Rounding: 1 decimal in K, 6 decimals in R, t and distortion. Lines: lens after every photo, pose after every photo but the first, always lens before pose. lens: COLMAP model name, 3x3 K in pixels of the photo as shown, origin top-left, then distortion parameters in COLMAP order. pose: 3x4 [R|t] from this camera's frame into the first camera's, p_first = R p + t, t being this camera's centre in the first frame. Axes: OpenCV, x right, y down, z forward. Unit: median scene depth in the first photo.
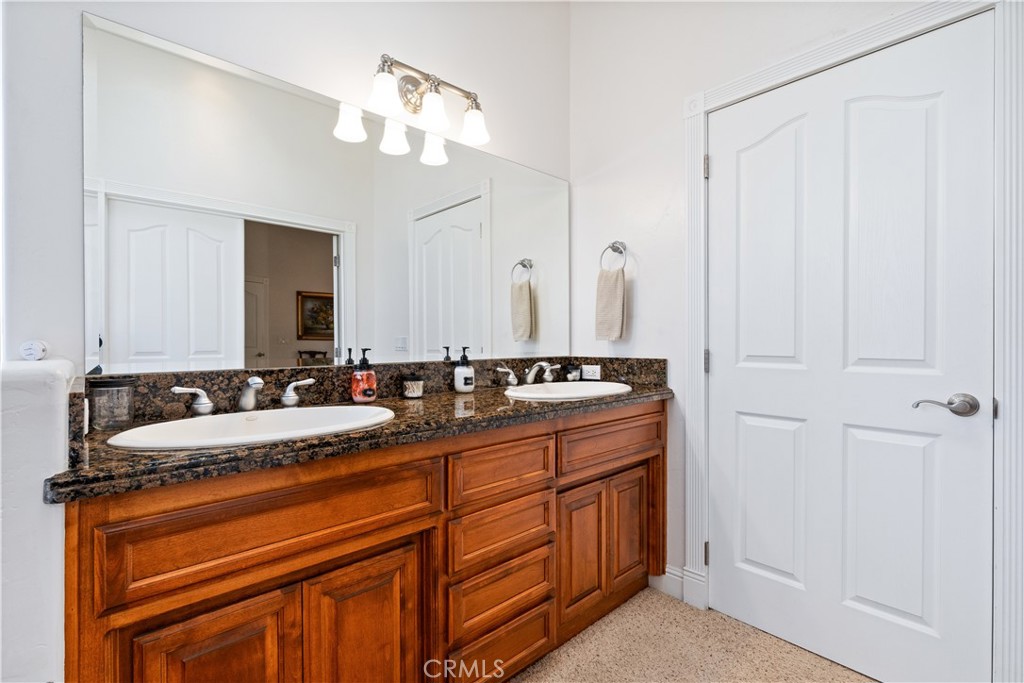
lens RADIAL K [[464.9, 0, 512.2], [0, 464.9, 344.9], [0, 0, 1]] dist [-0.003612, 0.001211]
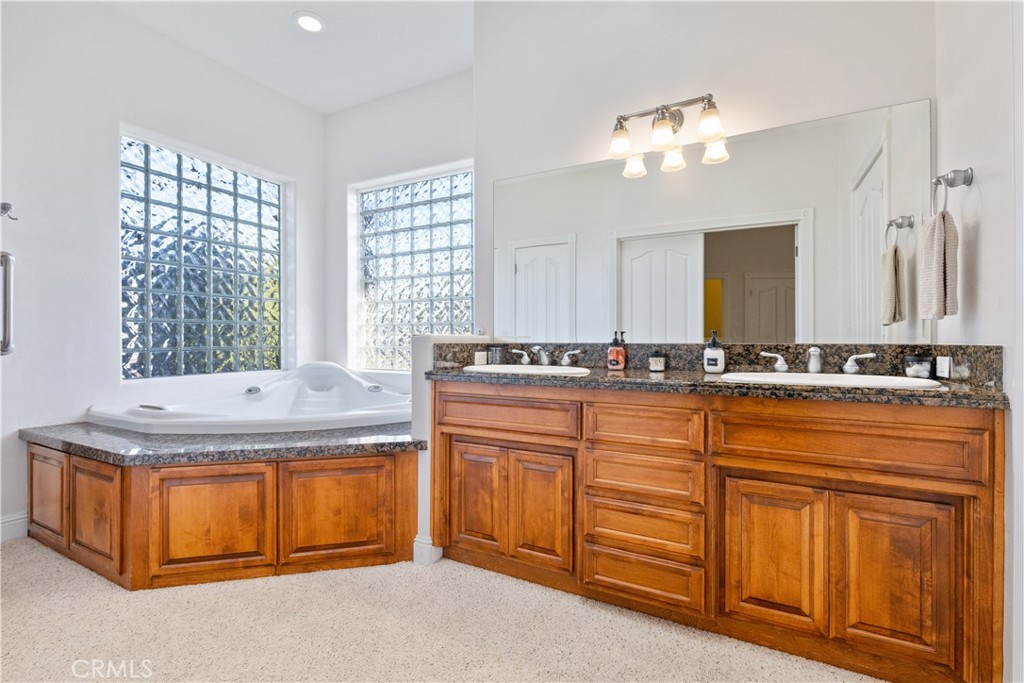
lens RADIAL K [[464.9, 0, 509.8], [0, 464.9, 336.0], [0, 0, 1]] dist [-0.003612, 0.001211]
pose [[0.316947, -0.003906, -0.948435, 0.839742], [-0.006275, 0.999961, -0.006215, 0.029500], [0.948422, 0.007922, 0.316910, 0.230311]]
